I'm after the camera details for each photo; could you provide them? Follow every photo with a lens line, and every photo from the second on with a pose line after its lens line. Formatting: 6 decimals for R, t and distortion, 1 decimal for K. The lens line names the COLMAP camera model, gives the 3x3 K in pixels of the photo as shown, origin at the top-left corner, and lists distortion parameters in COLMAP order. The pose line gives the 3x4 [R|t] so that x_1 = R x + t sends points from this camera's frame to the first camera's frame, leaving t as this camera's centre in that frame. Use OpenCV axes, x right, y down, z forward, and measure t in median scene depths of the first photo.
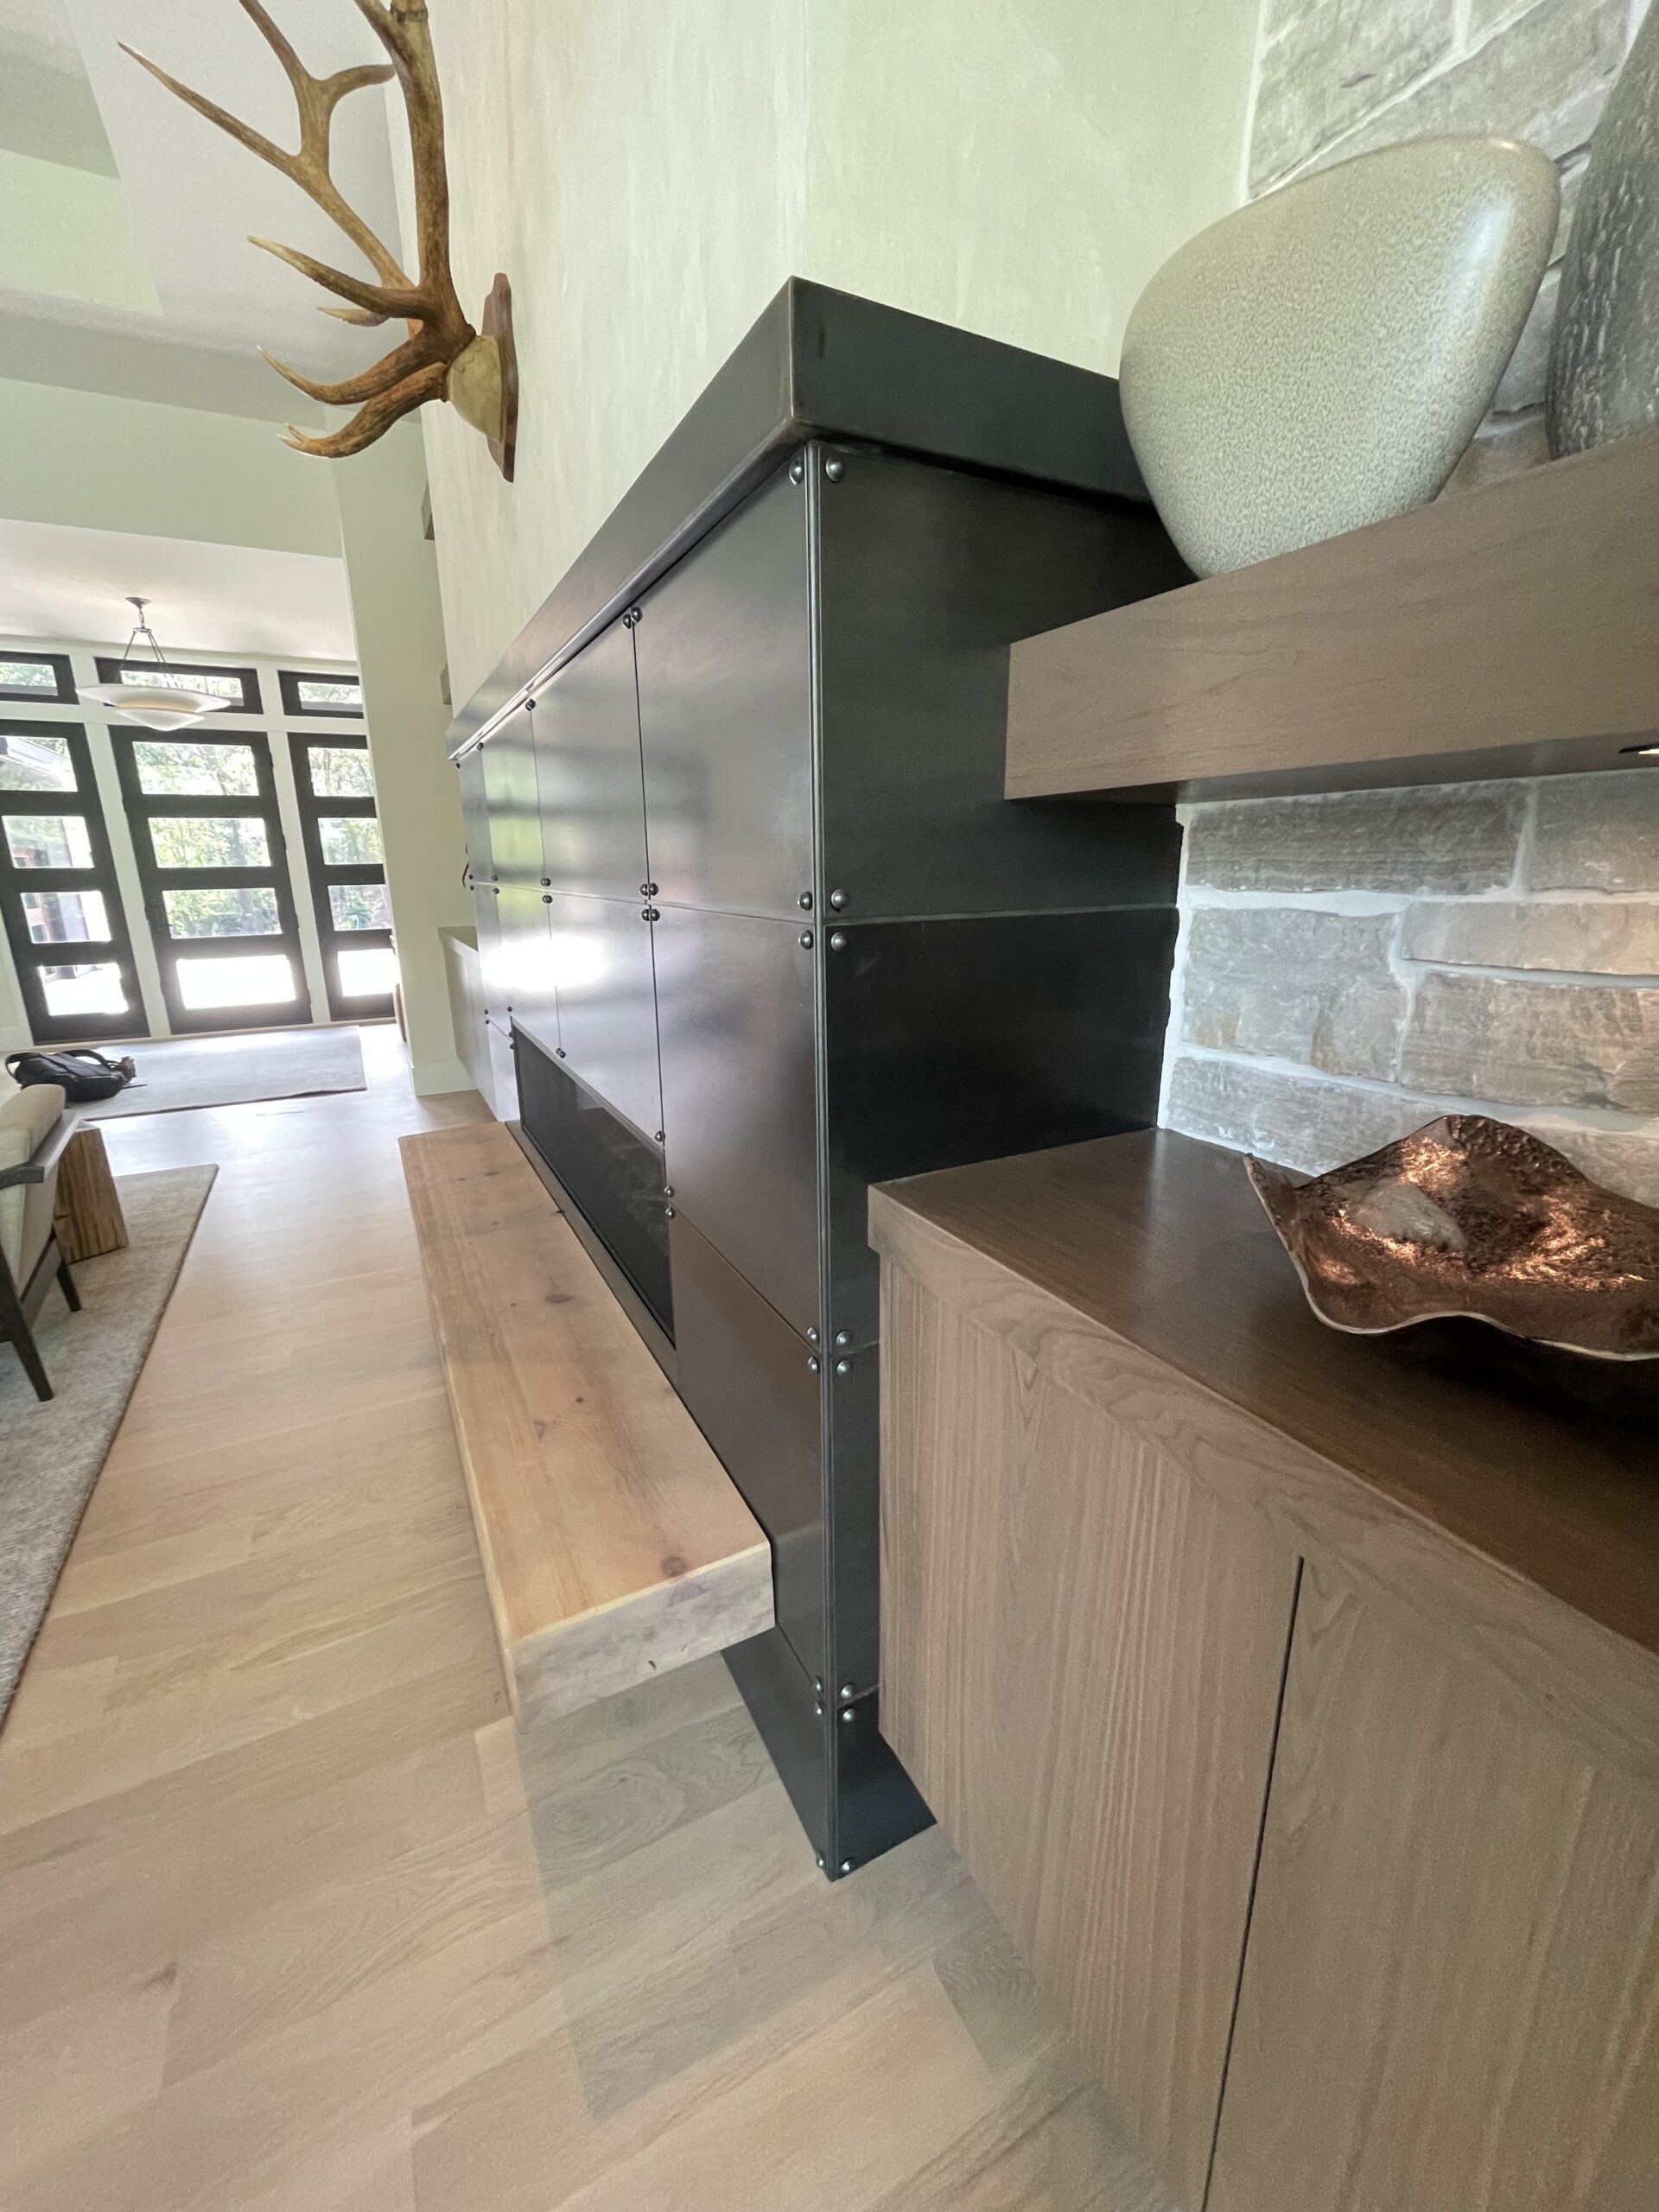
lens RADIAL K [[897.1, 0, 826.2], [0, 897.1, 1102.0], [0, 0, 1]] dist [-0.003873, 0.000229]
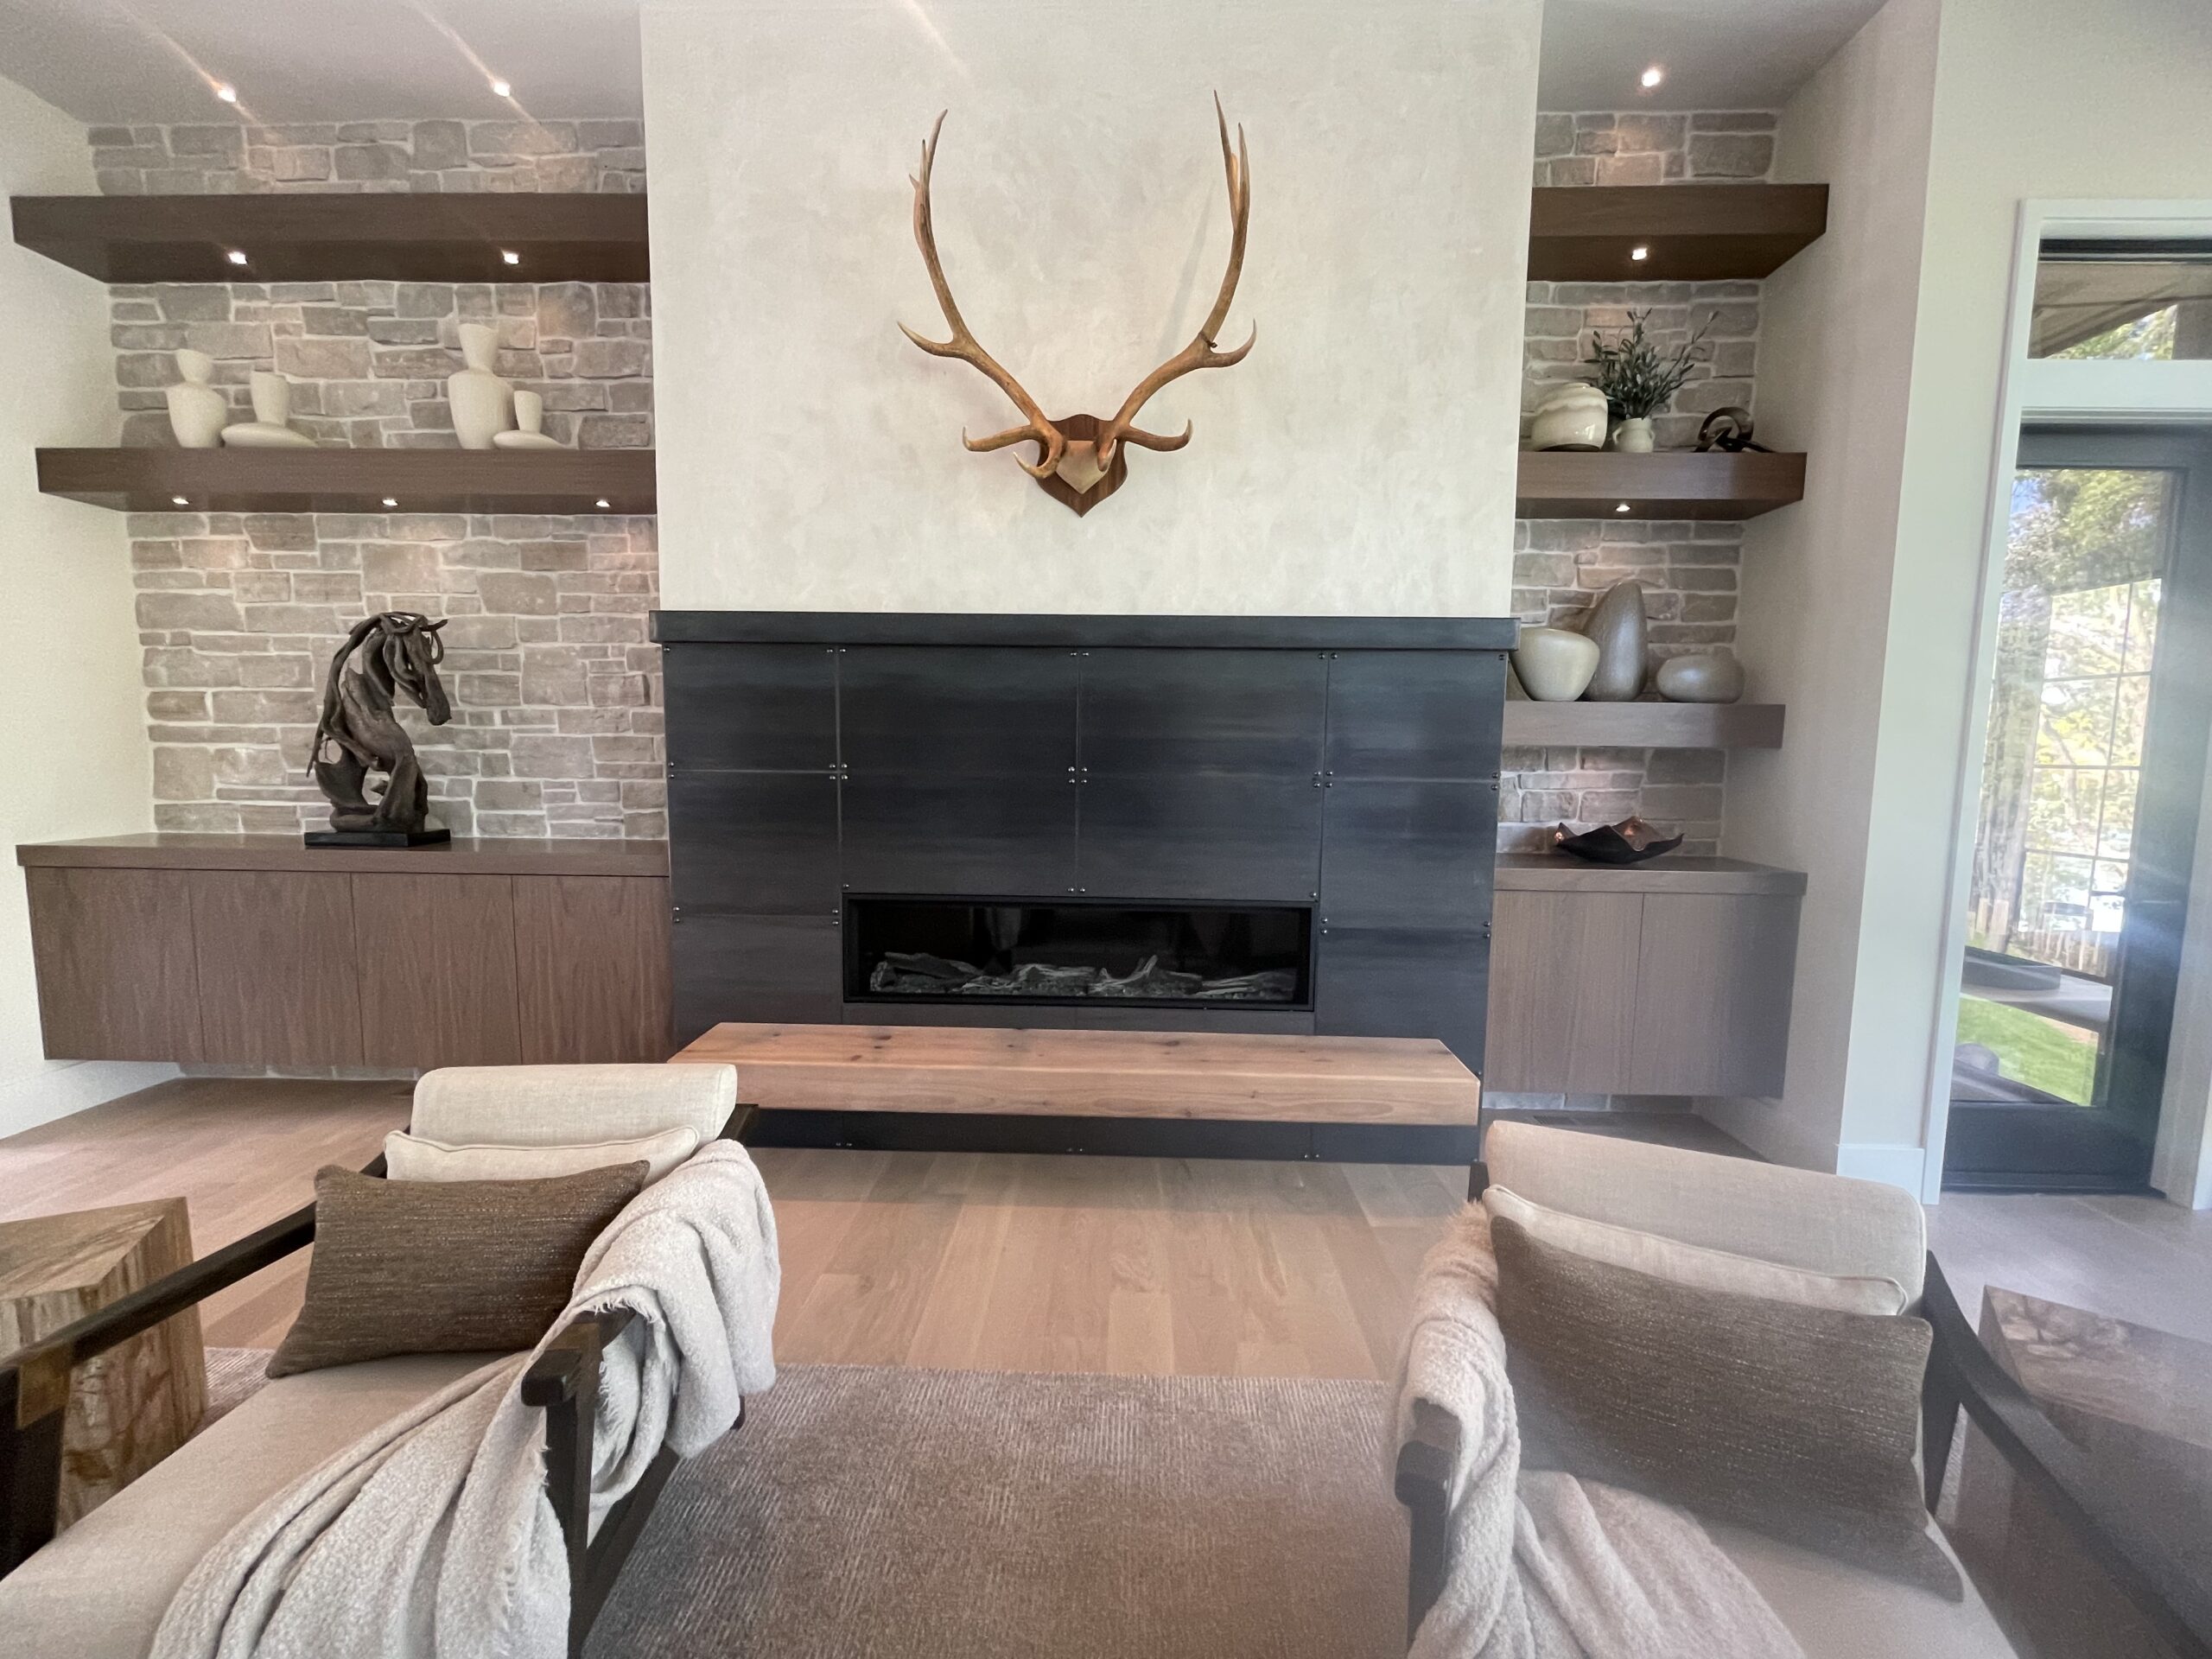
lens RADIAL K [[897.1, 0, 1105.8], [0, 897.1, 828.4], [0, 0, 1]] dist [-0.003873, 0.000229]
pose [[0.487849, -0.058245, 0.870983, -3.083415], [0.207544, 0.976899, -0.050921, -0.142961], [-0.847897, 0.205609, 0.488668, 0.572398]]
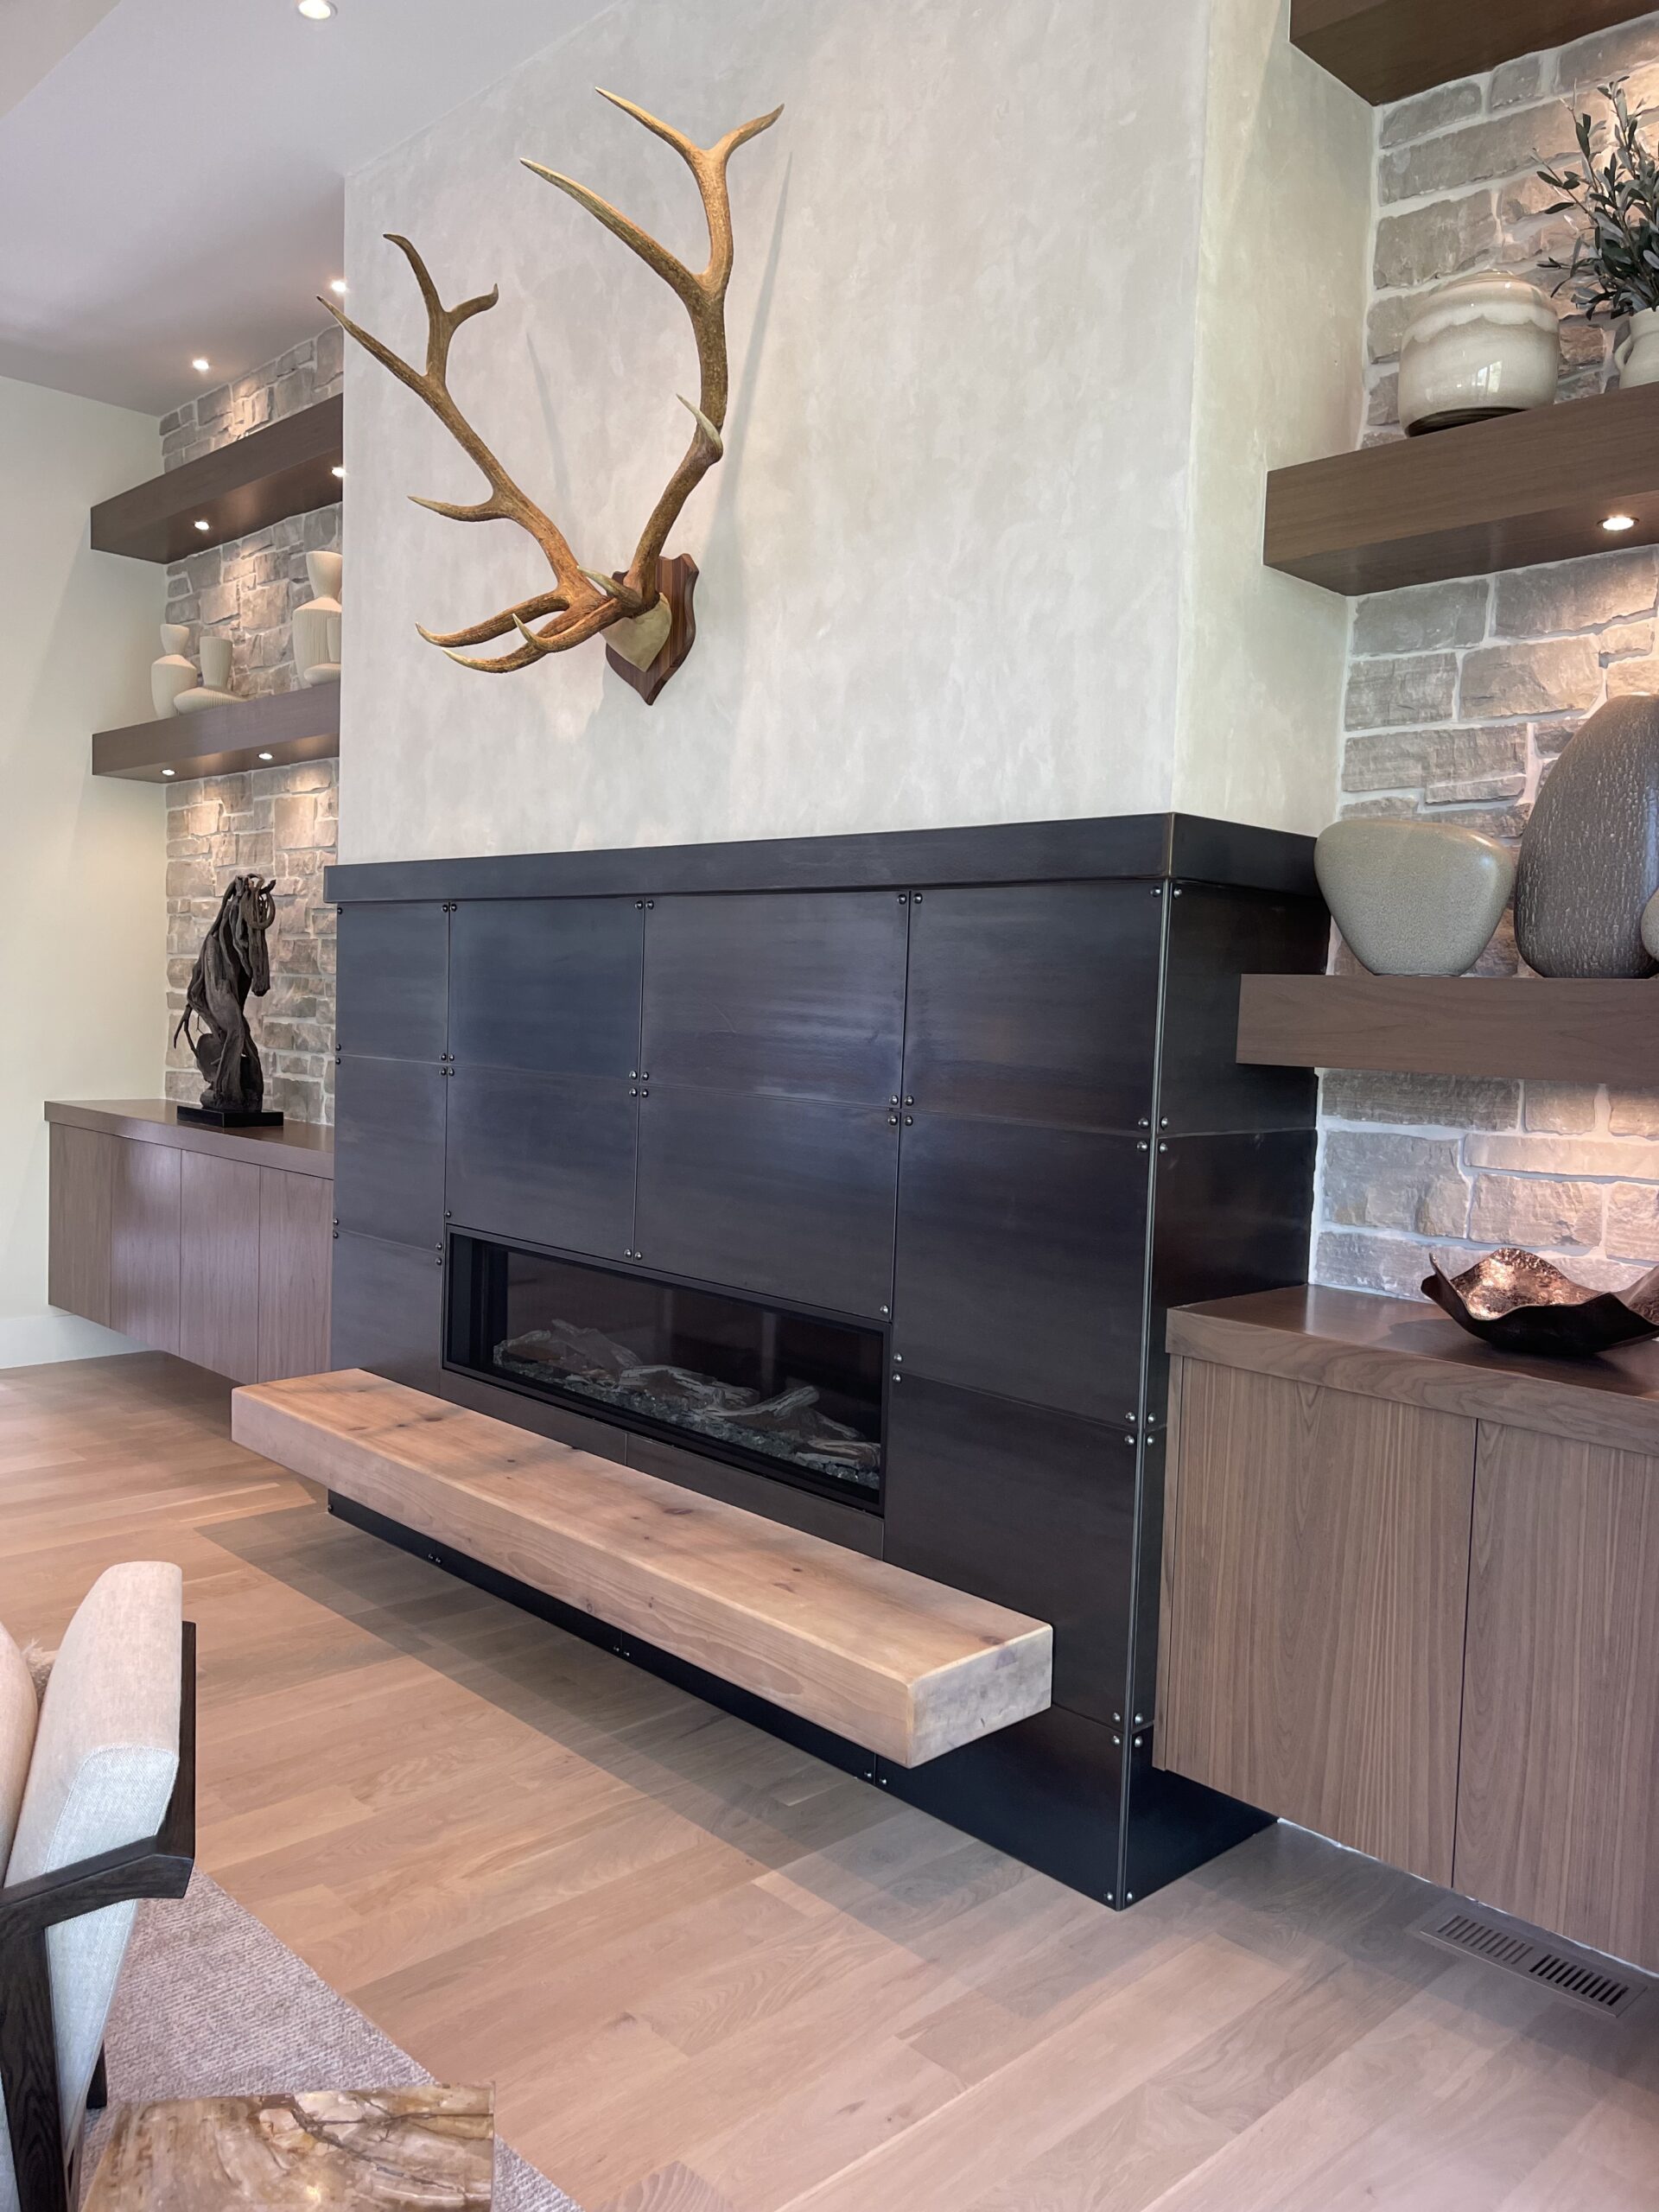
lens RADIAL K [[1682.8, 0, 831.3], [0, 1682.8, 1106.8], [0, 0, 1]] dist [0.054076, -0.078778]
pose [[0.958007, 0.028822, 0.285293, -1.260050], [0.026853, 0.981546, -0.189332, 0.270606], [-0.285485, 0.189043, 0.939554, -1.498753]]
